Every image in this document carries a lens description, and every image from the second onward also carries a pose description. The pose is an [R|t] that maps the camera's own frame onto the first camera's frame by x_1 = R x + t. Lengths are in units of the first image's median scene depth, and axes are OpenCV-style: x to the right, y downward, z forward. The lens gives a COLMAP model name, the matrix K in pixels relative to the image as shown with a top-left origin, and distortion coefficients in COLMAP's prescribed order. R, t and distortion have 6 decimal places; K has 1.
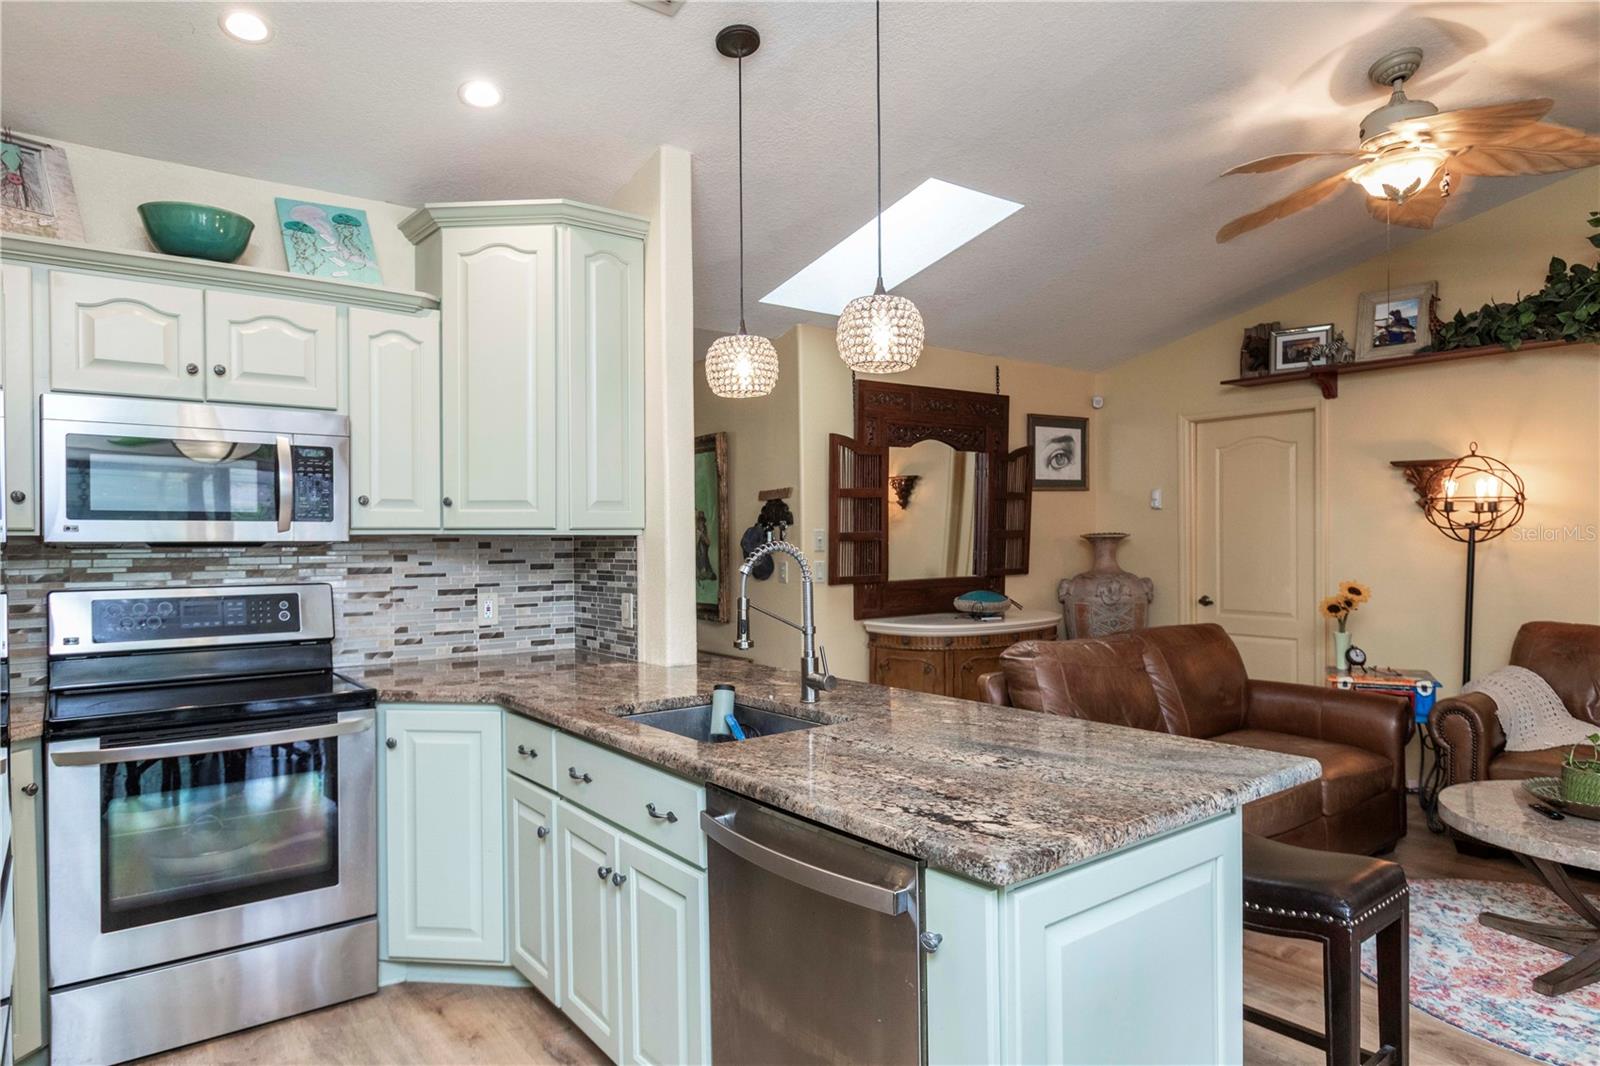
lens RADIAL K [[979.2, 0, 801.4], [0, 979.2, 540.7], [0, 0, 1]] dist [-0.000997, 0.015722]
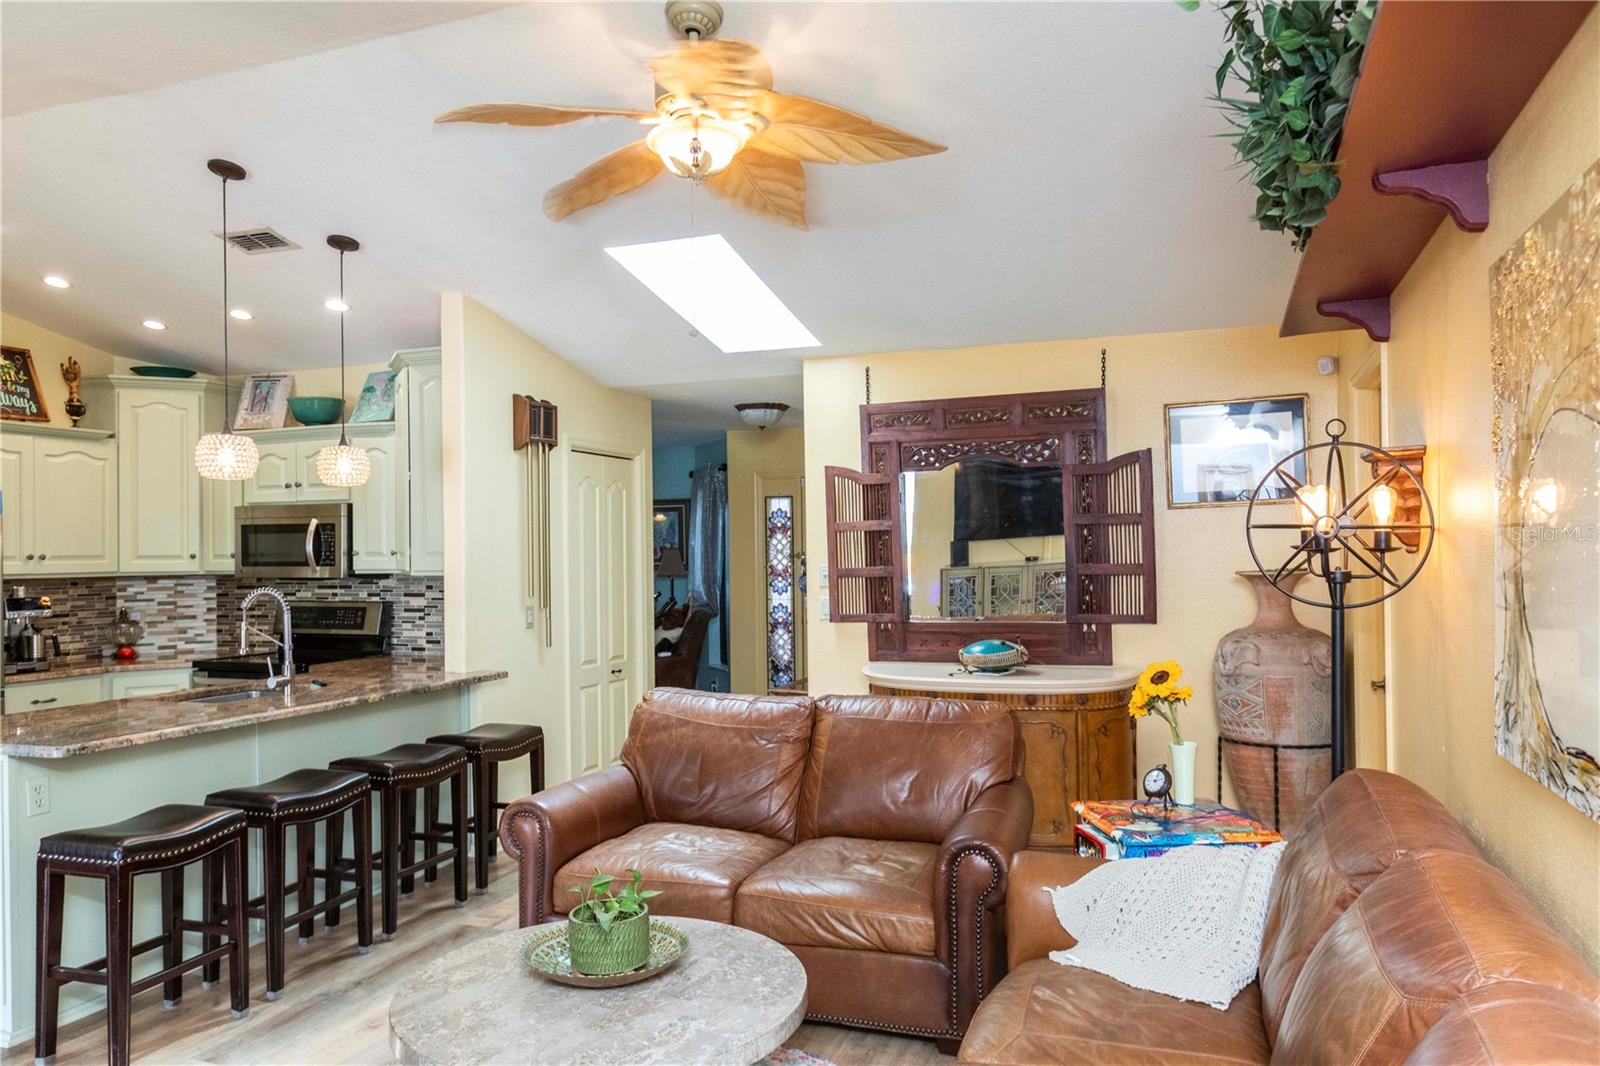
lens RADIAL K [[1107.5, 0, 800.0], [0, 1107.5, 533.0], [0, 0, 1]] dist [-0.005590, -0.001808]
pose [[0.530638, -0.014189, -0.847480, 1.262708], [0.004640, 0.999894, -0.013835, -0.037379], [0.847586, 0.003409, 0.530647, 0.529249]]
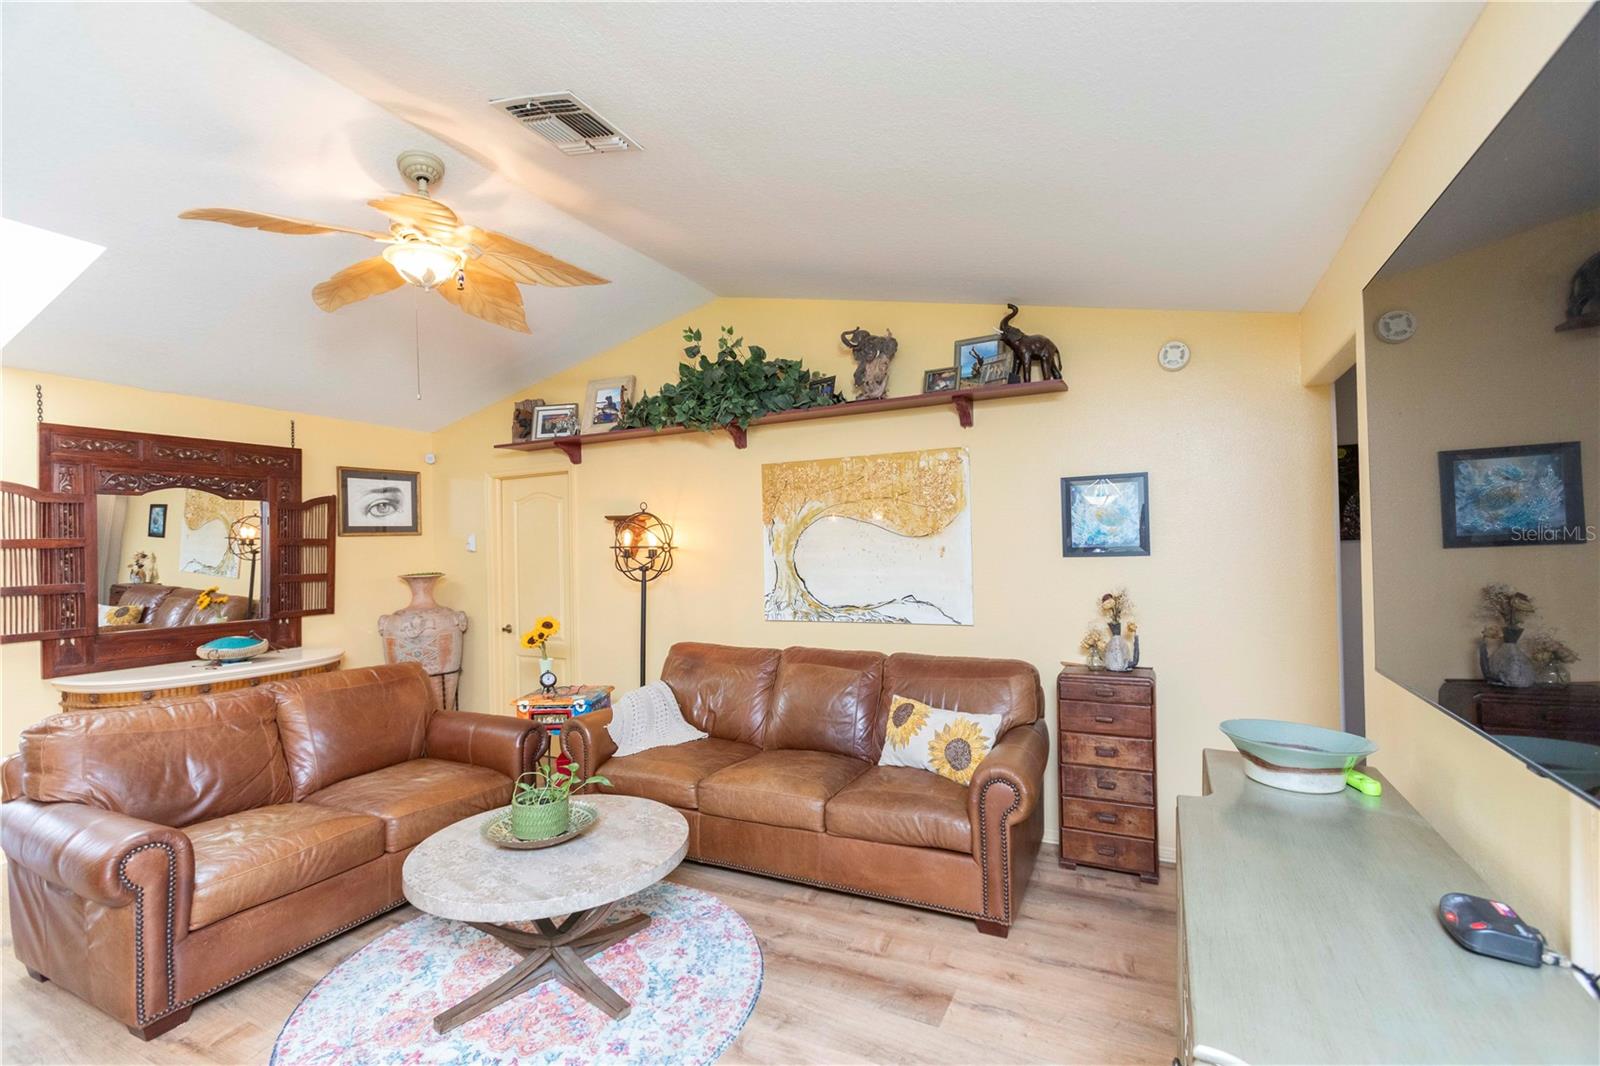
lens RADIAL K [[706.0, 0, 815.0], [0, 706.0, 543.3], [0, 0, 1]] dist [-0.002124, -0.019316]
pose [[0.894028, -0.008371, 0.447933, 0.571709], [0.017256, 0.999727, -0.015758, -0.035291], [-0.447679, 0.021818, 0.893928, 0.099261]]
